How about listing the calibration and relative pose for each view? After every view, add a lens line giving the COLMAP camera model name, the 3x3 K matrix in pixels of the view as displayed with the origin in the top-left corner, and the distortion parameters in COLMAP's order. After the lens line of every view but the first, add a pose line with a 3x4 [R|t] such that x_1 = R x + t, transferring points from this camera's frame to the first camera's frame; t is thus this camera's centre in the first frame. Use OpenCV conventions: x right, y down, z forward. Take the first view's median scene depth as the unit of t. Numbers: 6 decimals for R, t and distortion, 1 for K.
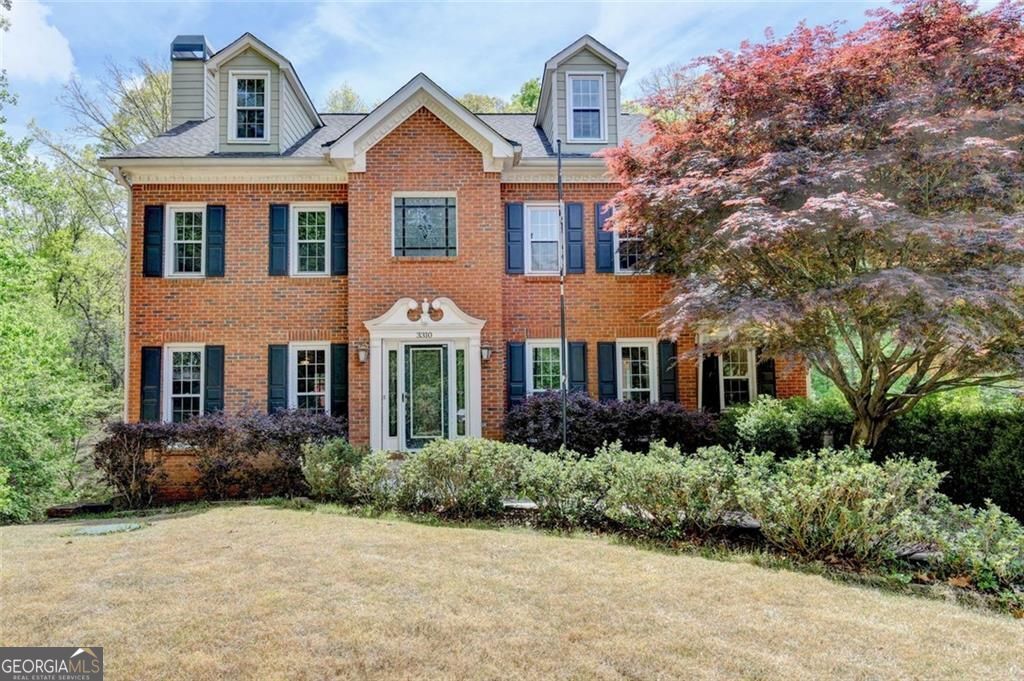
lens RADIAL K [[481.3, 0, 511.3], [0, 481.3, 336.9], [0, 0, 1]] dist [0.000265, -0.000001]
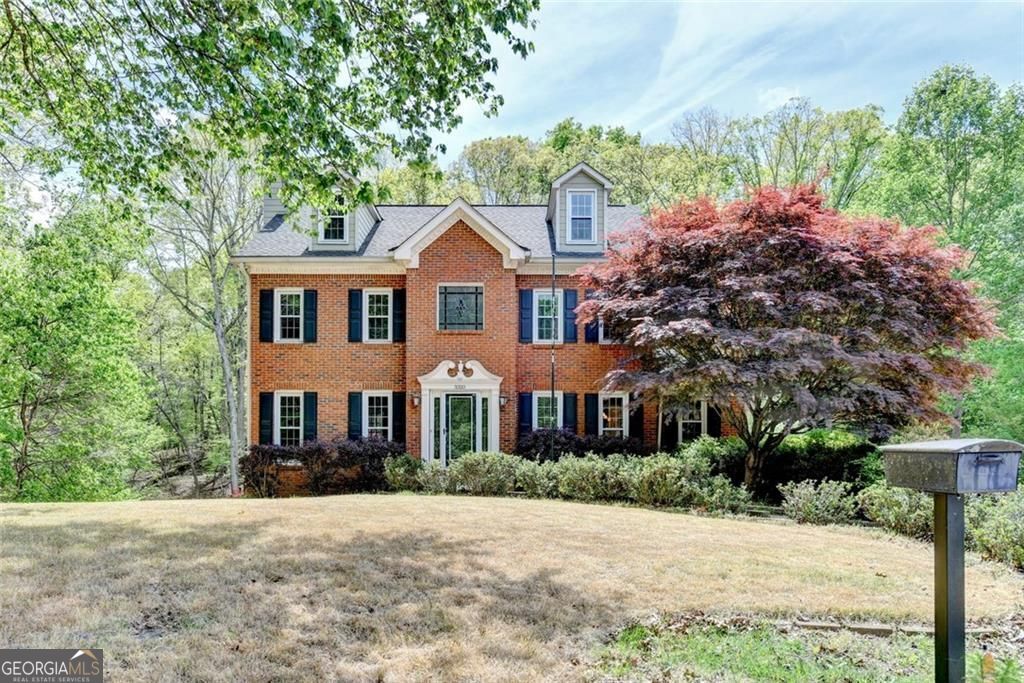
lens RADIAL K [[722.1, 0, 512.0], [0, 722.1, 341.5], [0, 0, 1]] dist [0.001527, 0.000110]
pose [[0.996728, 0.007552, -0.080475, 0.134940], [-0.010544, 0.999266, -0.036820, -0.058470], [0.080138, 0.037548, 0.996076, -1.051036]]
